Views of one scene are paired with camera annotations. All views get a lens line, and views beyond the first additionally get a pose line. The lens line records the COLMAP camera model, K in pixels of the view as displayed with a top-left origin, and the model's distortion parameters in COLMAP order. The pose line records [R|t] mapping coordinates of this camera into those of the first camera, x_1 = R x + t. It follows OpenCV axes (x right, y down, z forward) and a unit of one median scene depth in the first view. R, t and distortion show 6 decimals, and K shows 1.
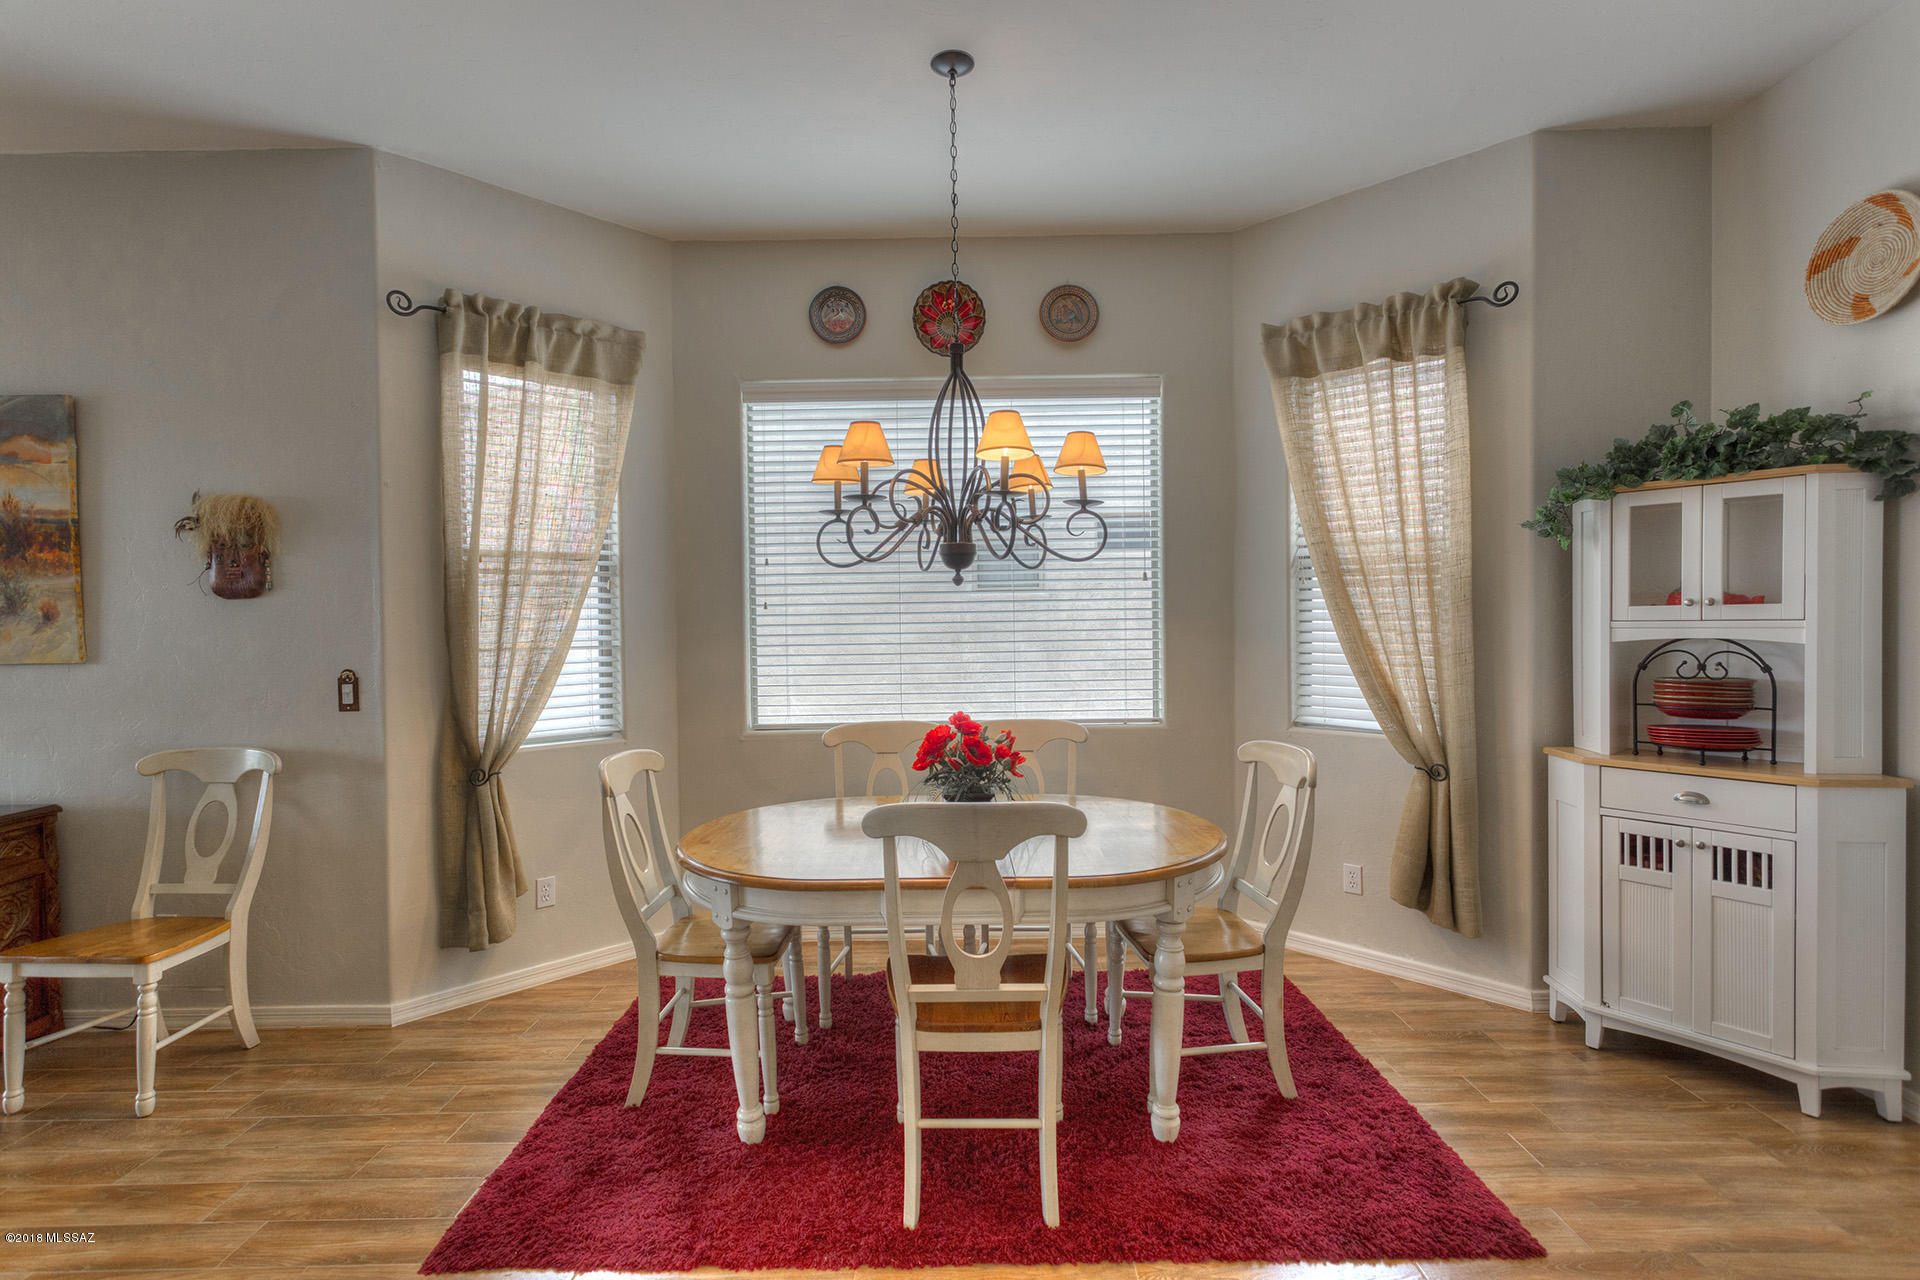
lens RADIAL K [[901.0, 0, 952.8], [0, 901.0, 639.0], [0, 0, 1]] dist [0.011081, 0.001372]
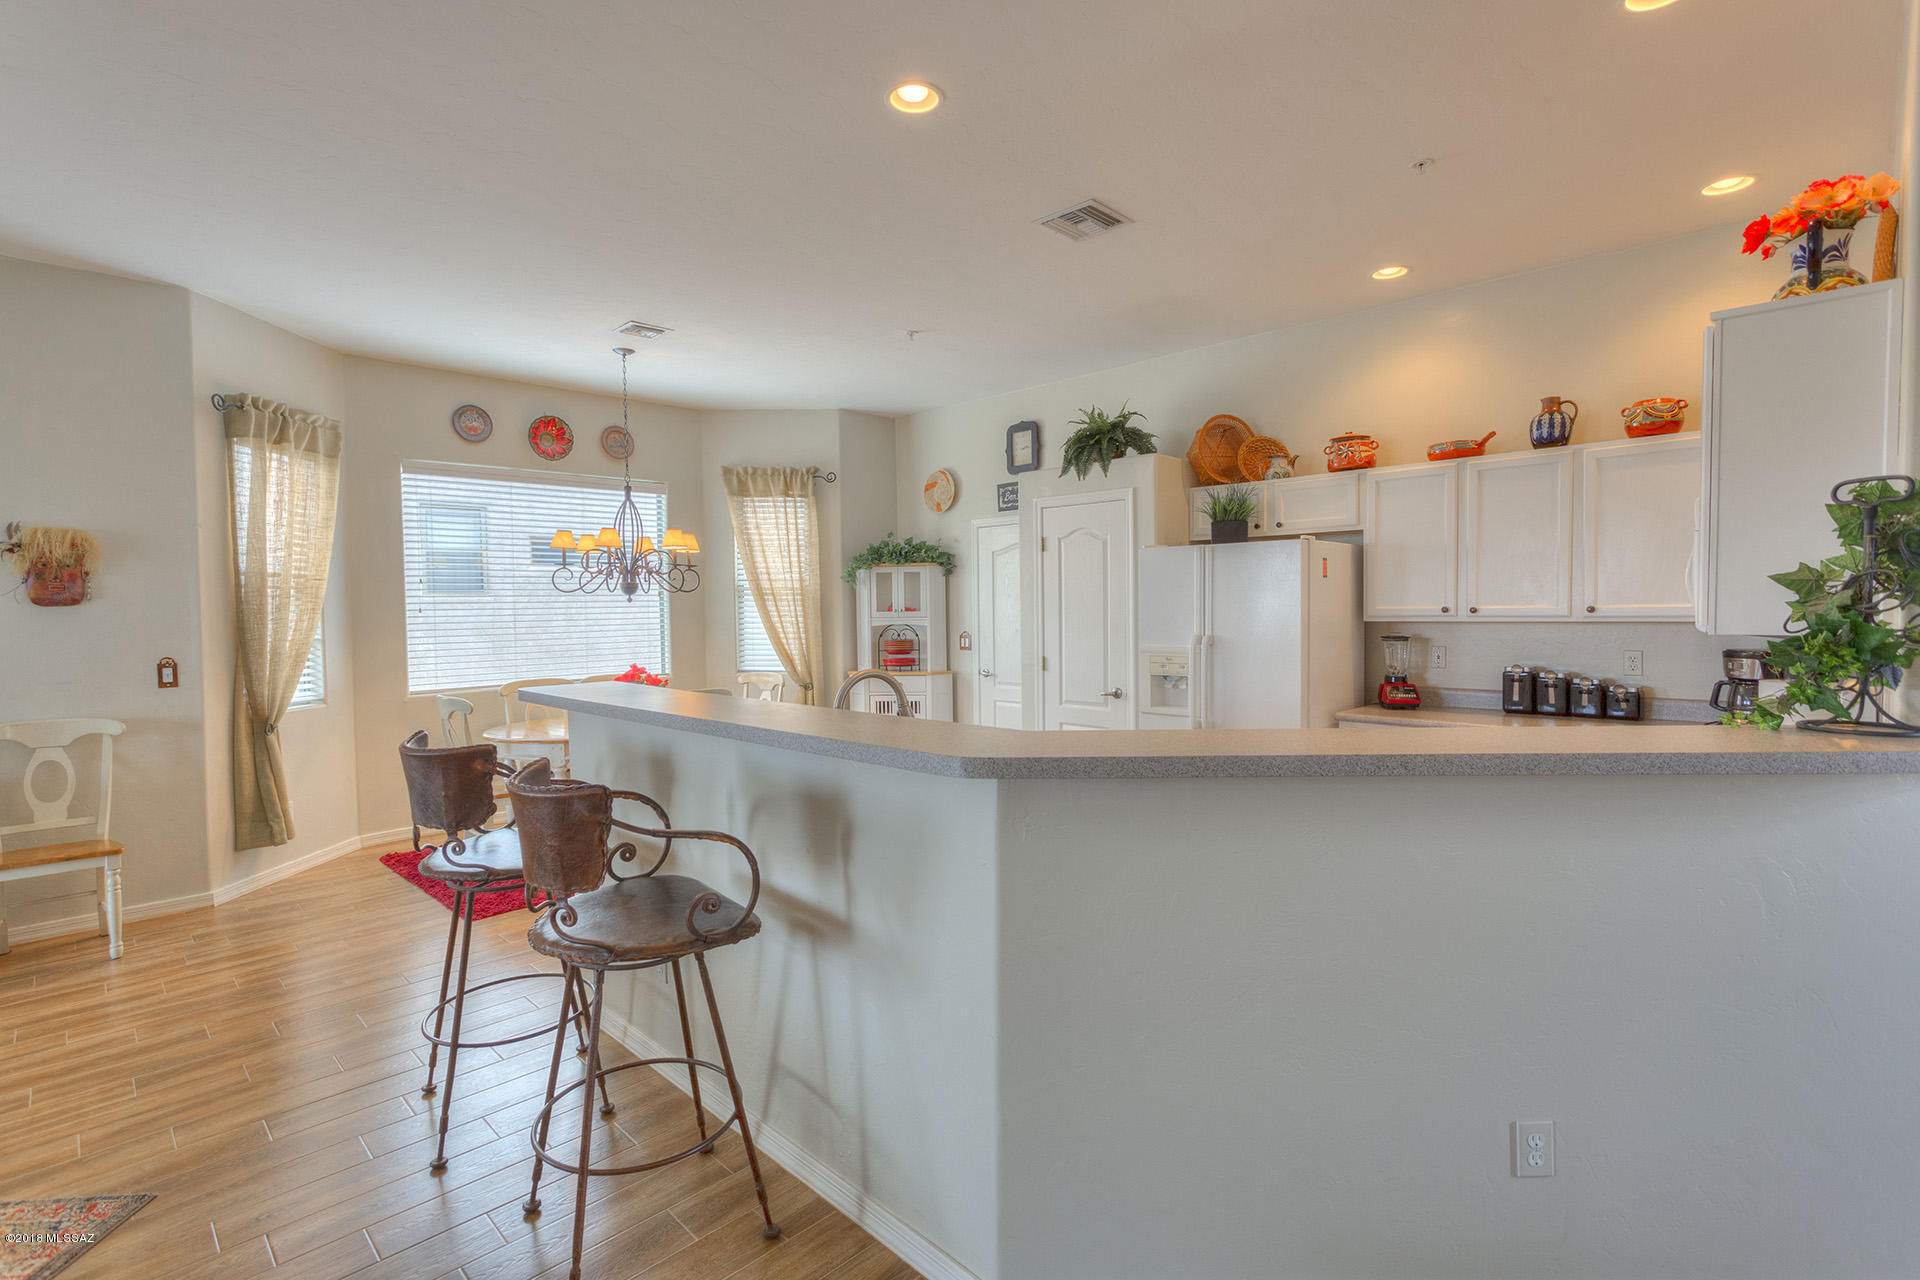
lens RADIAL K [[901.0, 0, 950.2], [0, 901.0, 641.7], [0, 0, 1]] dist [0.011081, 0.001372]
pose [[0.707784, -0.024419, 0.706007, -0.801714], [0.018058, 0.999701, 0.016473, 0.008032], [-0.706198, 0.001089, 0.708013, -0.836092]]
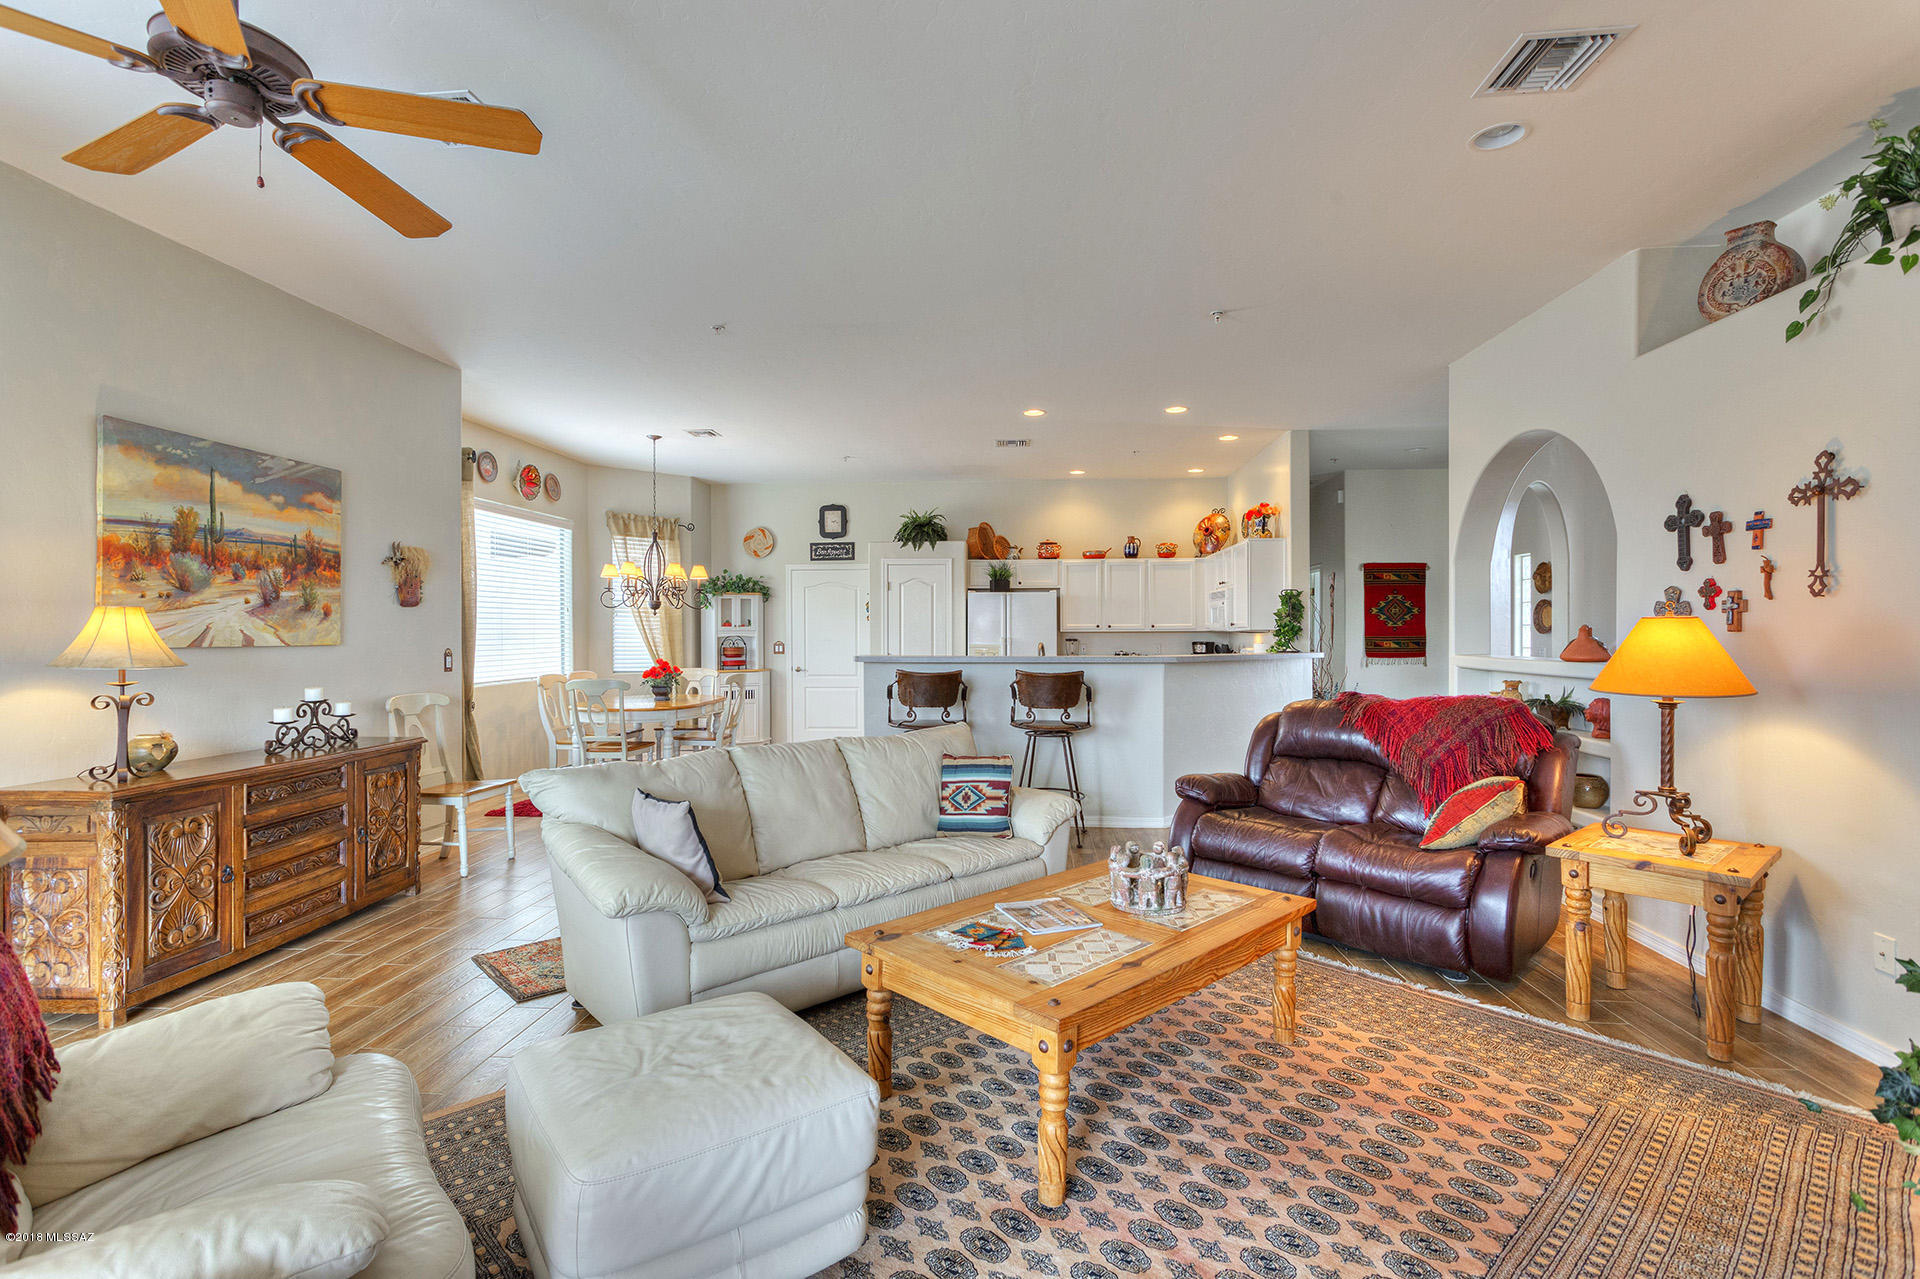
lens RADIAL K [[901.0, 0, 955.0], [0, 901.0, 636.2], [0, 0, 1]] dist [0.011081, 0.001372]
pose [[0.080218, 0.008995, 0.996737, -2.386565], [0.022137, 0.999697, -0.010803, 0.051524], [-0.996532, 0.022931, 0.079994, -0.153744]]
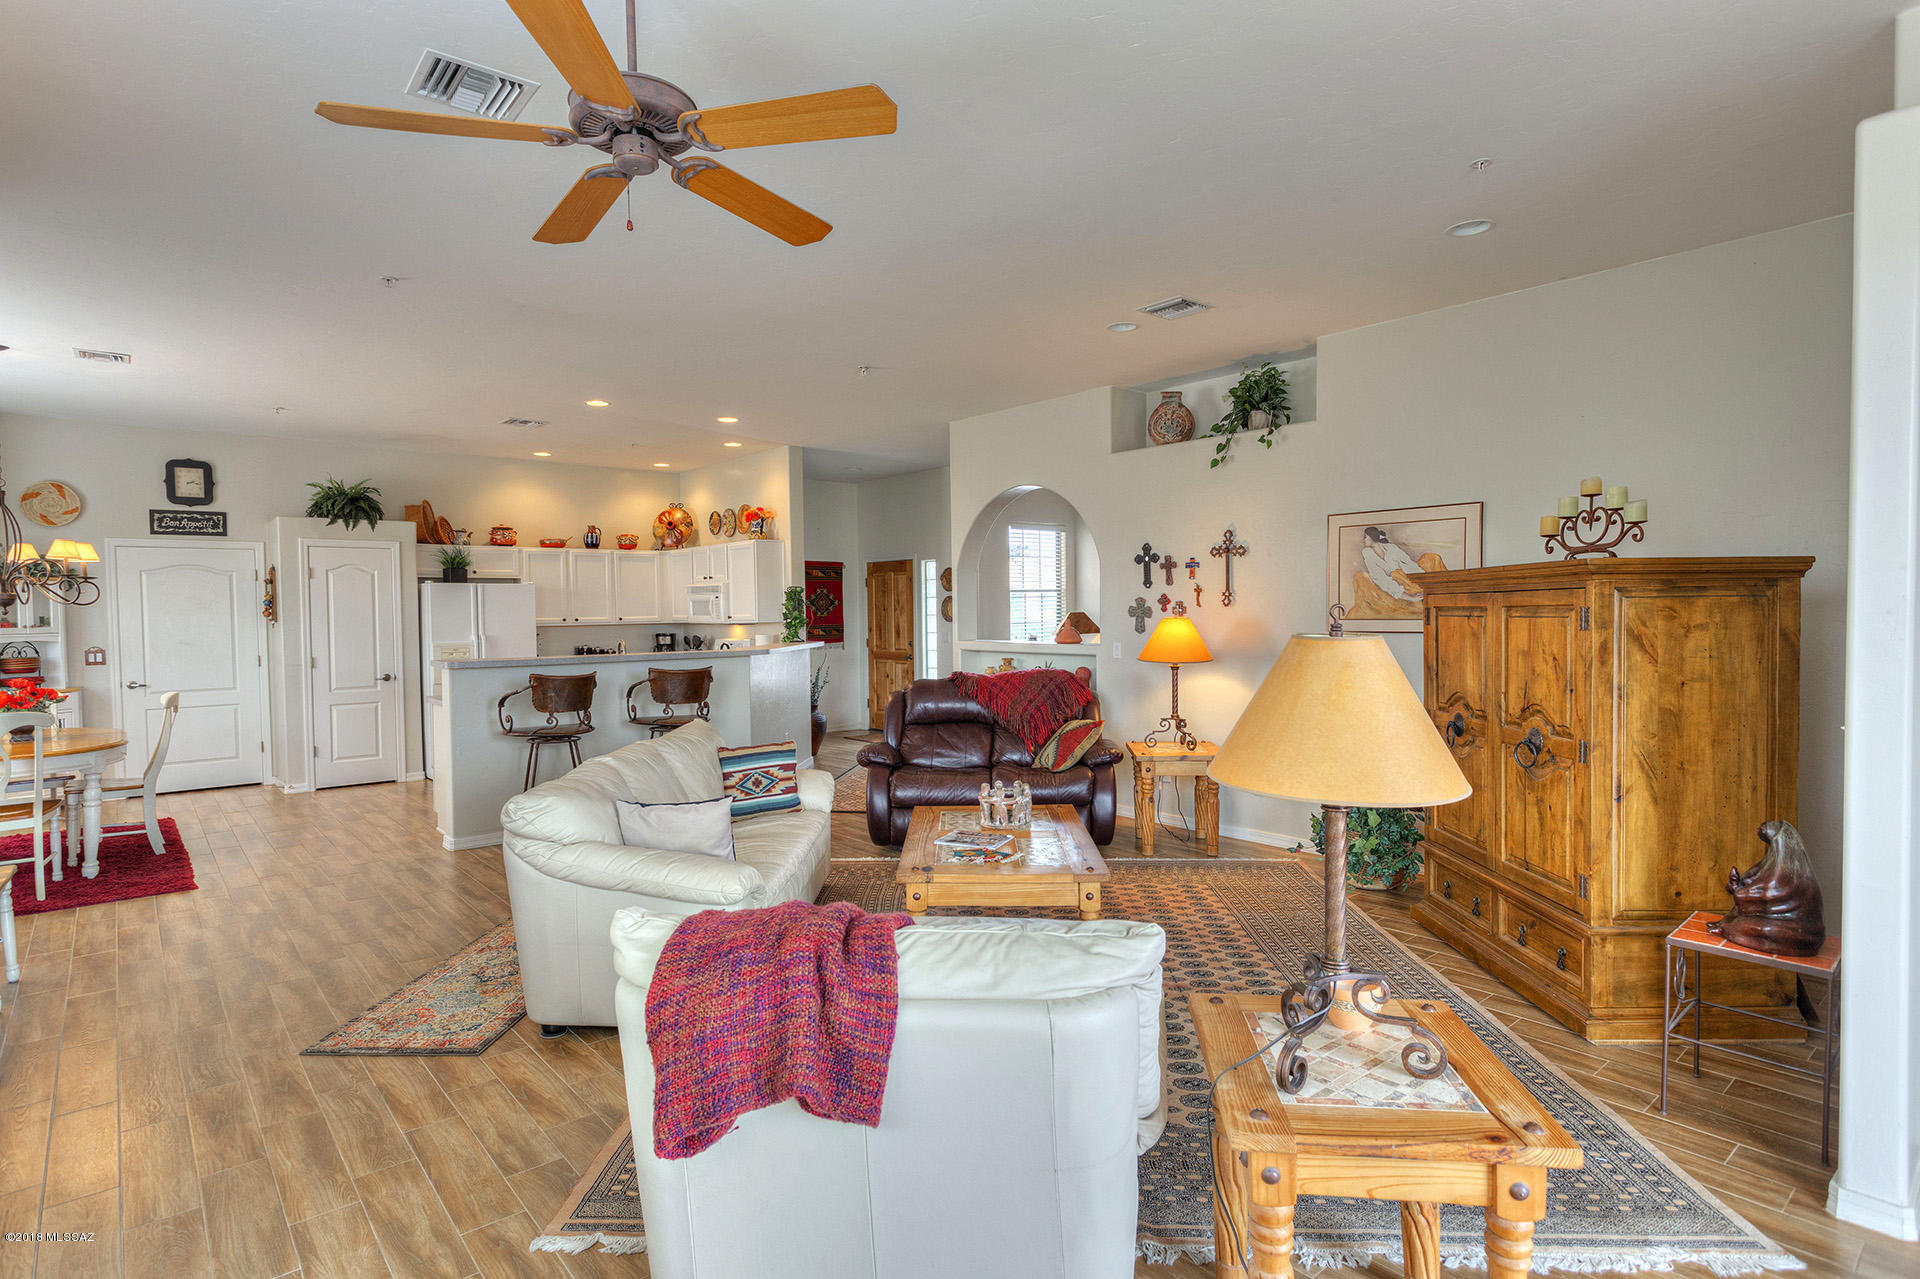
lens RADIAL K [[990.2, 0, 955.3], [0, 990.2, 632.2], [0, 0, 1]] dist [-0.011775, 0.004034]
pose [[-0.654634, 0.005190, 0.755928, -2.497057], [0.037143, 0.998989, 0.025307, 0.000572], [-0.755033, 0.044645, -0.654165, 0.729233]]
